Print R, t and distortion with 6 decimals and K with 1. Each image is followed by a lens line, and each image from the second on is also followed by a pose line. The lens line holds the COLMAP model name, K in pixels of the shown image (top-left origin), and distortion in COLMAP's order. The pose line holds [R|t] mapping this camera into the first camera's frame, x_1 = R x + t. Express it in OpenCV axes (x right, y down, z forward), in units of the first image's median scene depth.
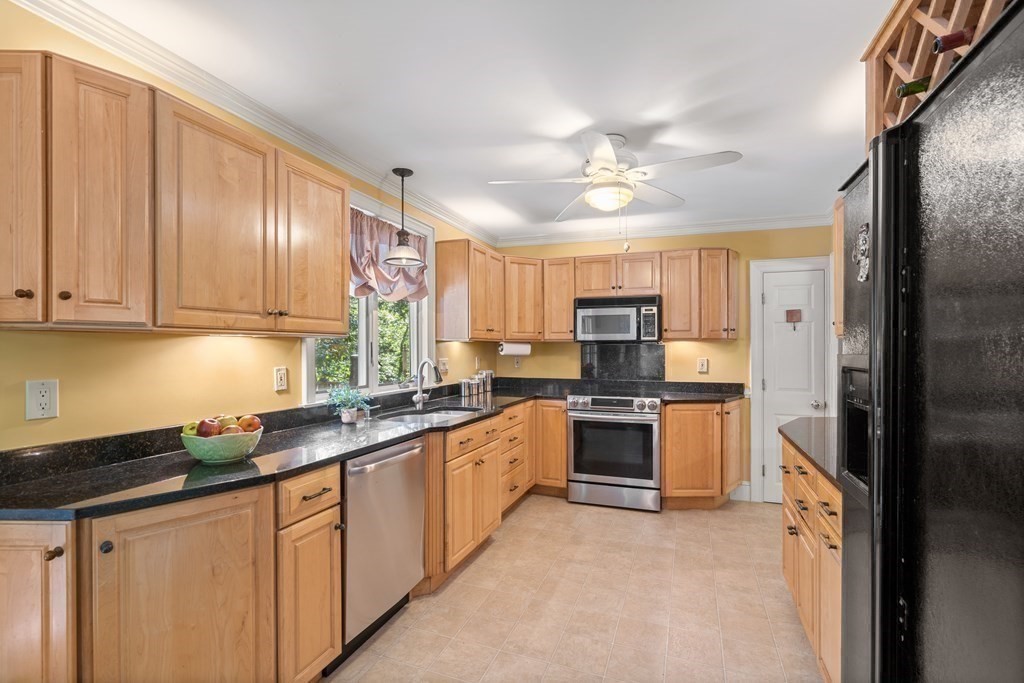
lens RADIAL K [[471.1, 0, 512.3], [0, 471.1, 353.3], [0, 0, 1]] dist [-0.003907, -0.000192]
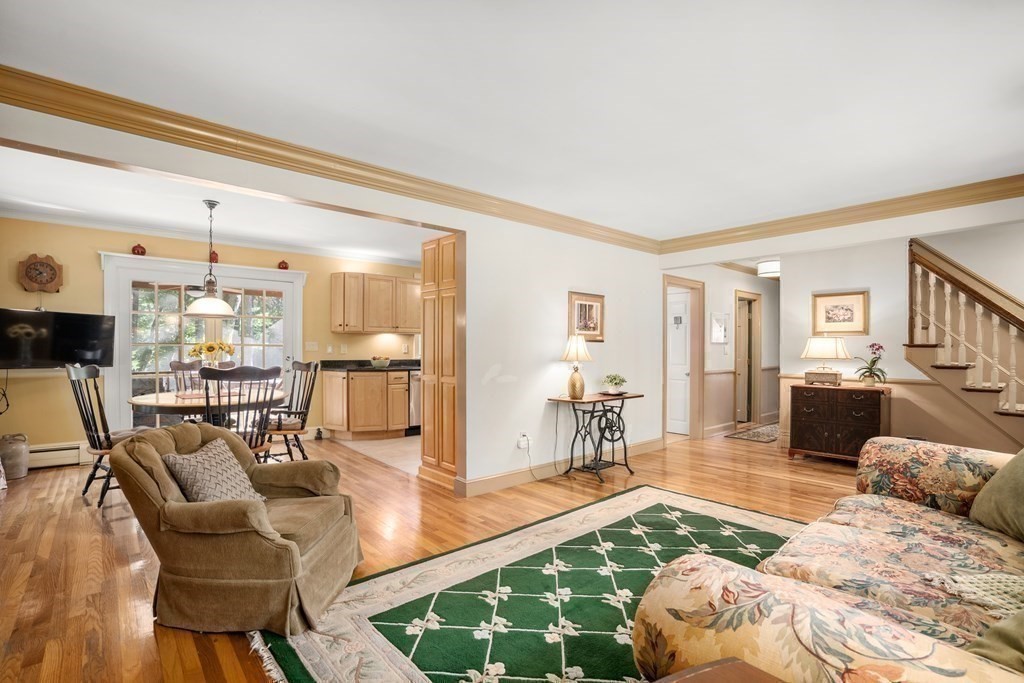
lens RADIAL K [[479.2, 0, 505.4], [0, 479.2, 357.3], [0, 0, 1]] dist [-0.017495, 0.001142]
pose [[0.875860, 0.015260, -0.482325, 0.919520], [-0.010962, 0.999871, 0.011728, 0.040200], [0.482442, -0.004985, 0.875914, -0.810920]]
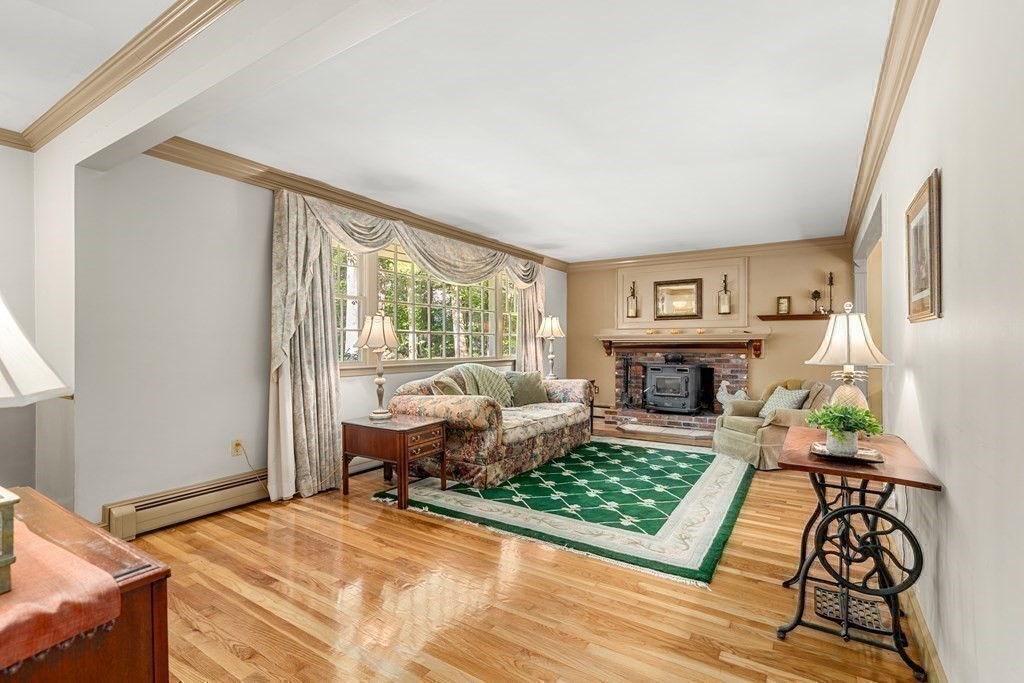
lens RADIAL K [[476.0, 0, 514.0], [0, 476.0, 345.2], [0, 0, 1]] dist [-0.001946, -0.000381]
pose [[-0.976545, -0.002659, 0.215297, 0.786974], [0.000027, 0.999922, 0.012472, 0.031579], [-0.215313, 0.012185, -0.976469, 0.929666]]
